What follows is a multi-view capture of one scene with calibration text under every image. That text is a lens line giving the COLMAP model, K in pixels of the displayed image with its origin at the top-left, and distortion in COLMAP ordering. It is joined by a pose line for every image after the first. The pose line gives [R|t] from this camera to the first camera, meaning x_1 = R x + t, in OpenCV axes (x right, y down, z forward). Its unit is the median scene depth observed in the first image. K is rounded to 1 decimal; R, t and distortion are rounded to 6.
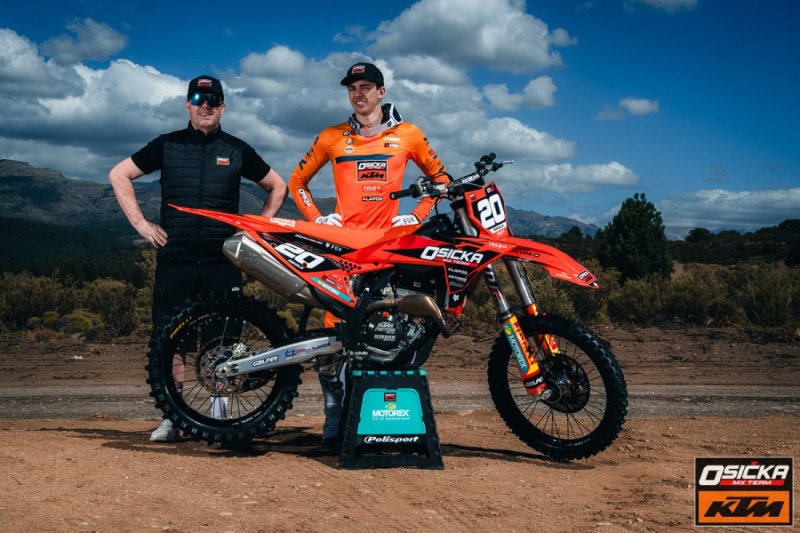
lens RADIAL K [[1117.5, 0, 400.0], [0, 1117.5, 266.5], [0, 0, 1]] dist [0.008621, 0.001693]
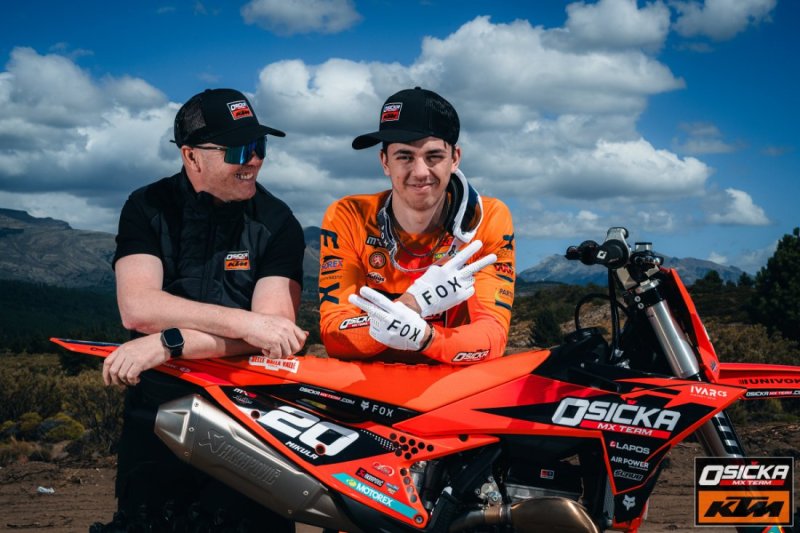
lens RADIAL K [[1350.3, 0, 400.0], [0, 1350.3, 266.5], [0, 0, 1]] dist [-0.004903, -0.000475]
pose [[0.997562, -0.049512, -0.049184, -0.016054], [0.047377, 0.997922, -0.043666, -0.053952], [0.051244, 0.041229, 0.997835, 0.393192]]
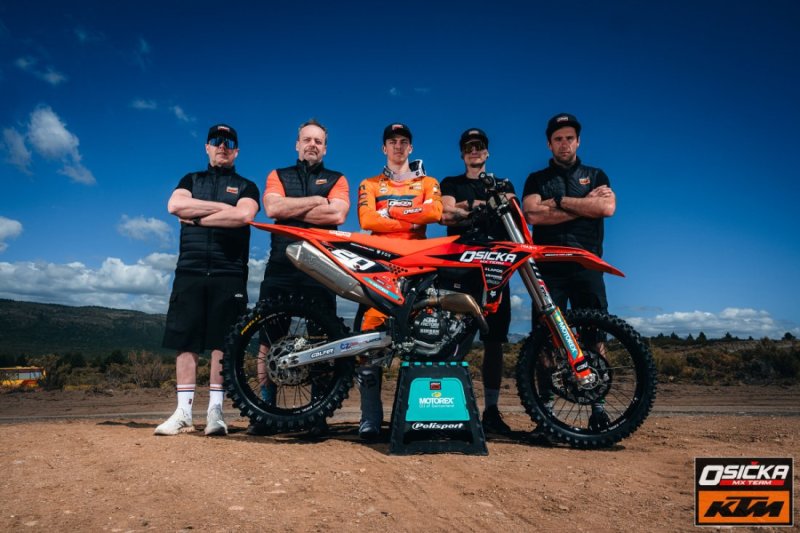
lens RADIAL K [[529.0, 0, 400.0], [0, 529.0, 266.5], [0, 0, 1]] dist [0.003416, 0.000974]
pose [[0.997263, -0.021775, -0.070663, -0.004370], [0.009263, 0.984917, -0.172781, 0.090226], [0.073360, 0.171653, 0.982422, 0.467370]]
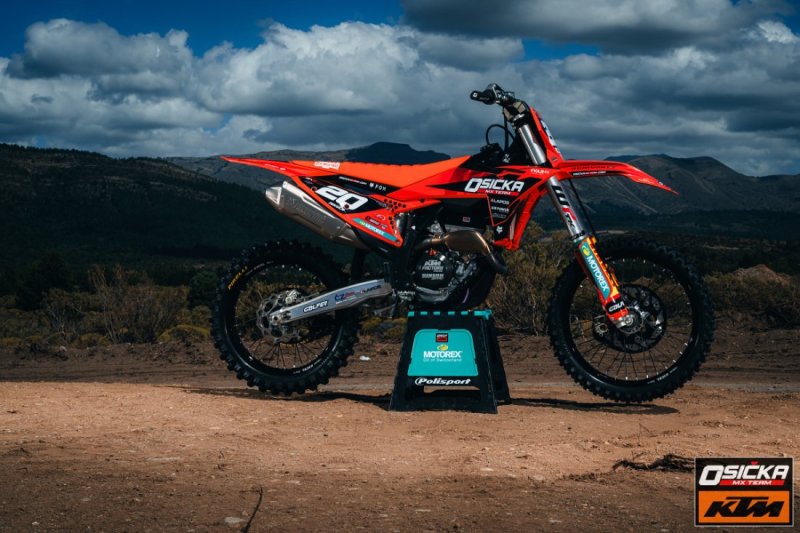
lens RADIAL K [[1372.3, 0, 400.0], [0, 1372.3, 266.5], [0, 0, 1]] dist [0.142263, -2.066805]
pose [[0.948938, -0.057470, -0.310184, 0.325427], [0.060315, 0.998179, -0.000420, 0.053724], [0.309643, -0.018310, 0.950676, -0.130950]]
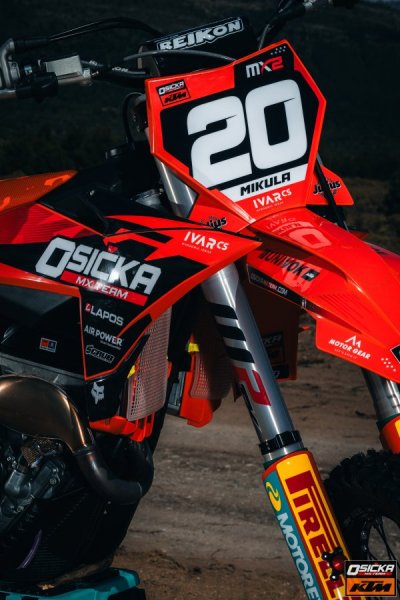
lens RADIAL K [[1974.7, 0, 200.0], [0, 1974.7, 300.0], [0, 0, 1]] dist [0.052190, -0.509061]
pose [[0.849295, 0.038881, -0.526484, 0.386899], [-0.006458, 0.997975, 0.063283, -0.037985], [0.527878, -0.050345, 0.847827, 0.503739]]
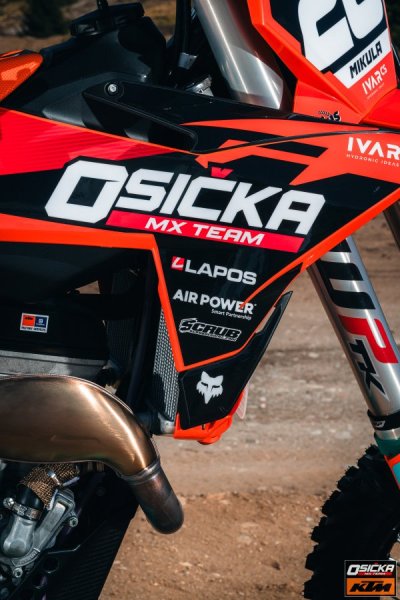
lens RADIAL K [[1760.7, 0, 200.0], [0, 1760.7, 300.0], [0, 0, 1]] dist [0.020454, -0.044557]
pose [[0.989280, -0.056846, 0.134516, 0.000463], [0.031662, 0.982707, 0.182439, -0.054825], [-0.142561, -0.176224, 0.973972, 0.645328]]
